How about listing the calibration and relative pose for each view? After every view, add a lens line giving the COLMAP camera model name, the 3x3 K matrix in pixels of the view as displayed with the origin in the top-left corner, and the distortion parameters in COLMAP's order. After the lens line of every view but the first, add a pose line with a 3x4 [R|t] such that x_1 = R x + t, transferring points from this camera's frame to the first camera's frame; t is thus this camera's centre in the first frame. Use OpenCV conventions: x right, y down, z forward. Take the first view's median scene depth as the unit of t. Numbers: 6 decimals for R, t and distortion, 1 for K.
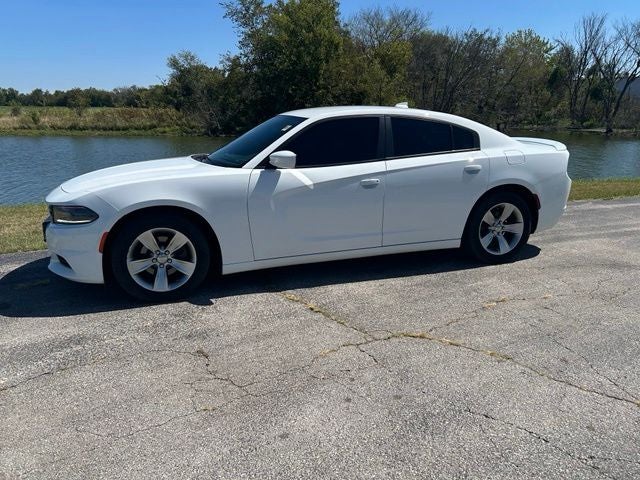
lens RADIAL K [[471.1, 0, 320.0], [0, 471.1, 240.0], [0, 0, 1]] dist [0.055853, -0.055359]
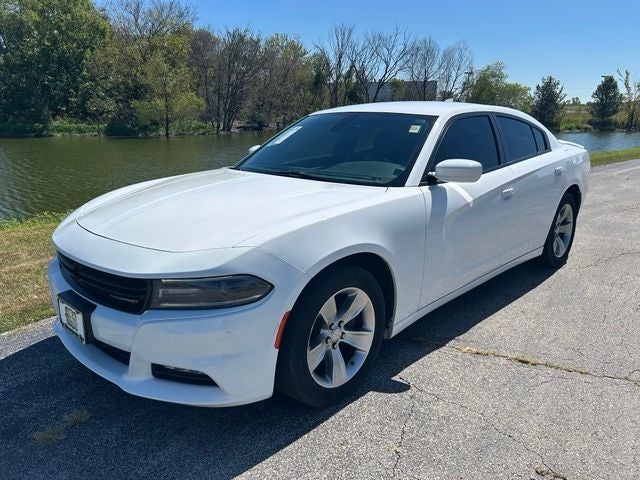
lens RADIAL K [[476.2, 0, 316.8], [0, 476.2, 243.6], [0, 0, 1]] dist [0.055306, -0.055033]
pose [[0.888400, -0.114287, 0.444617, -0.498527], [0.110728, 0.993267, 0.034067, -0.085793], [-0.445517, 0.018967, 0.895073, 0.341120]]
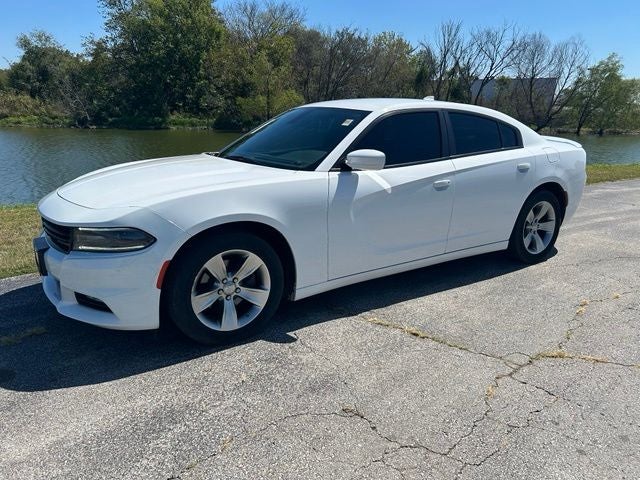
lens RADIAL K [[471.1, 0, 320.0], [0, 471.1, 240.0], [0, 0, 1]] dist [0.055853, -0.055359]
pose [[0.965226, -0.051050, 0.256385, -0.304214], [0.047823, 0.998679, 0.018810, -0.037986], [-0.257007, -0.005895, 0.966392, 0.165289]]
